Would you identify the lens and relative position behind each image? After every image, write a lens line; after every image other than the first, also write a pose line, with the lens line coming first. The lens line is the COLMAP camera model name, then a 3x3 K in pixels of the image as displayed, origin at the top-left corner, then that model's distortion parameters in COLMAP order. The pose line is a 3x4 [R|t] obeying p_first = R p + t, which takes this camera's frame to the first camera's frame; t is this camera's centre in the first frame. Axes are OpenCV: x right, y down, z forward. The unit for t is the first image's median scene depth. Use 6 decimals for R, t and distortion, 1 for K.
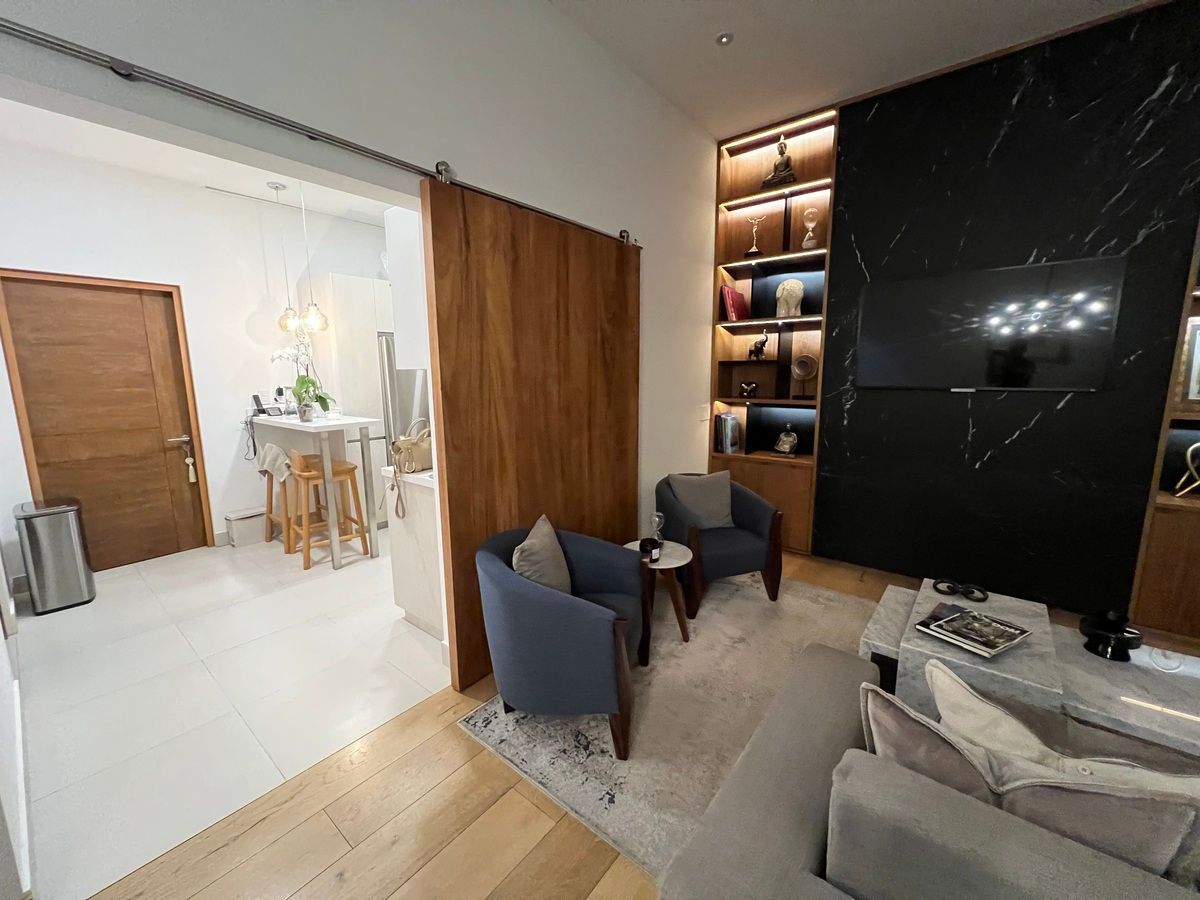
lens RADIAL K [[479.9, 0, 598.9], [0, 479.9, 447.5], [0, 0, 1]] dist [-0.005268, 0.001647]
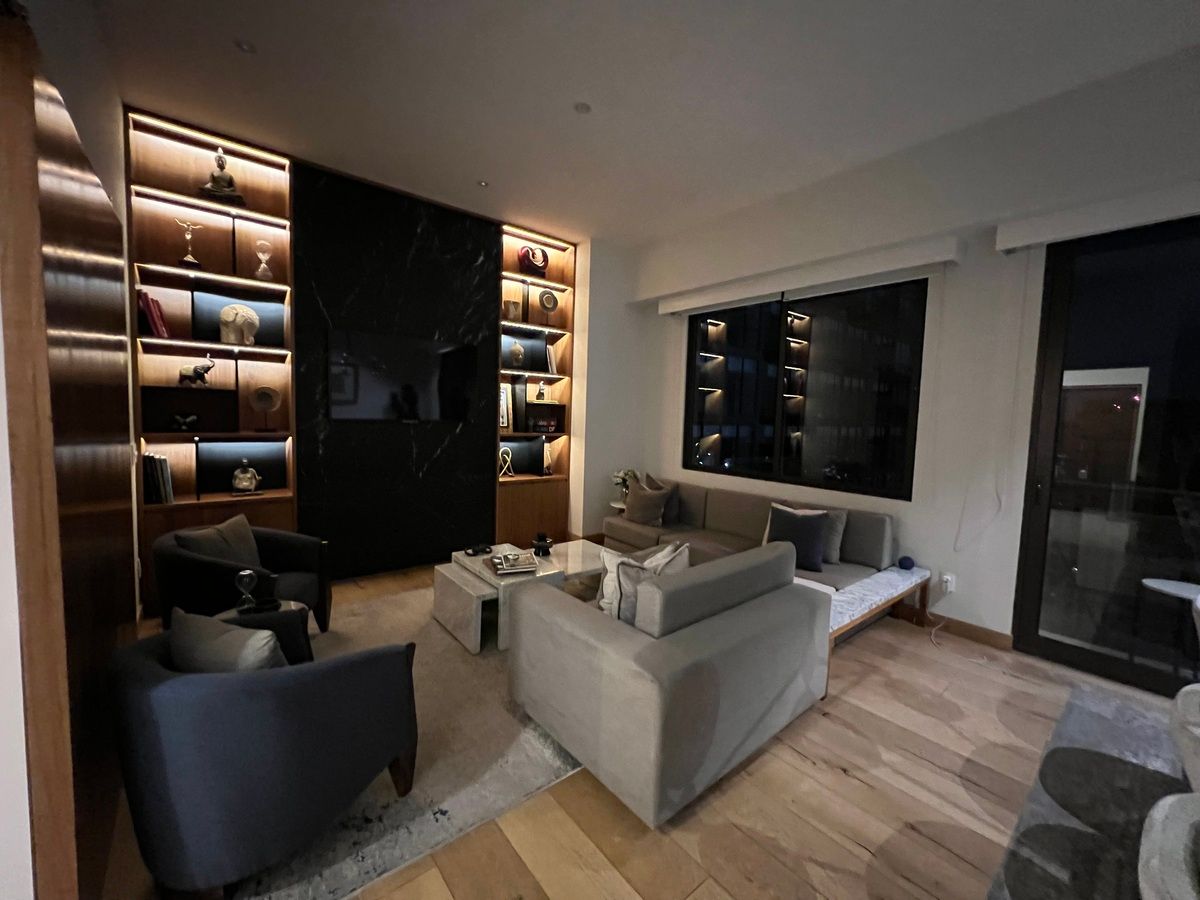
lens RADIAL K [[479.9, 0, 592.4], [0, 479.9, 451.3], [0, 0, 1]] dist [-0.005268, 0.001647]
pose [[0.200854, -0.064473, 0.977497, -0.396092], [0.120854, 0.991840, 0.040586, -0.022345], [-0.972138, 0.109982, 0.207007, 0.171338]]
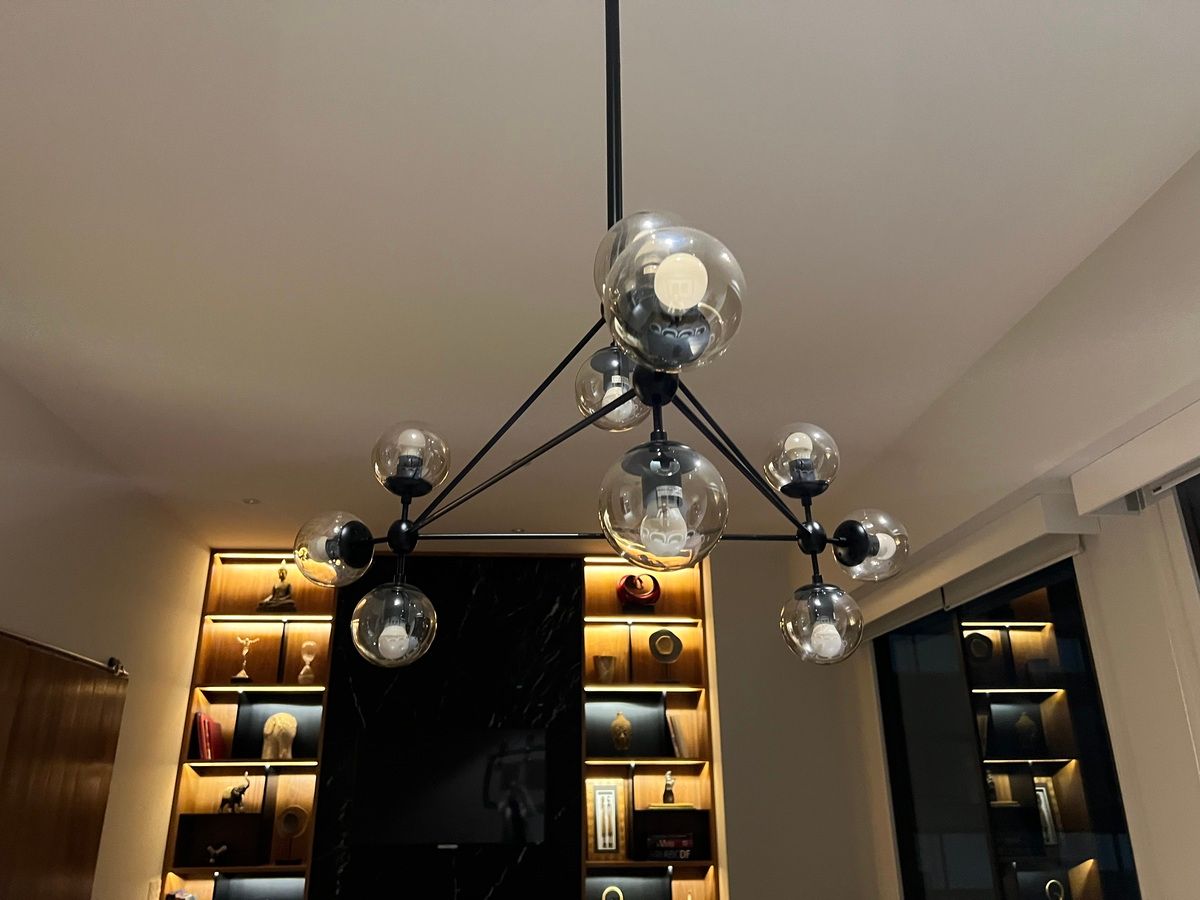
lens RADIAL K [[917.0, 0, 594.4], [0, 917.0, 450.6], [0, 0, 1]] dist [0.055567, -0.070519]
pose [[0.726103, 0.248329, 0.641177, -0.380625], [0.110583, 0.878189, -0.465355, 0.071074], [-0.678636, 0.408799, 0.610195, -0.597054]]
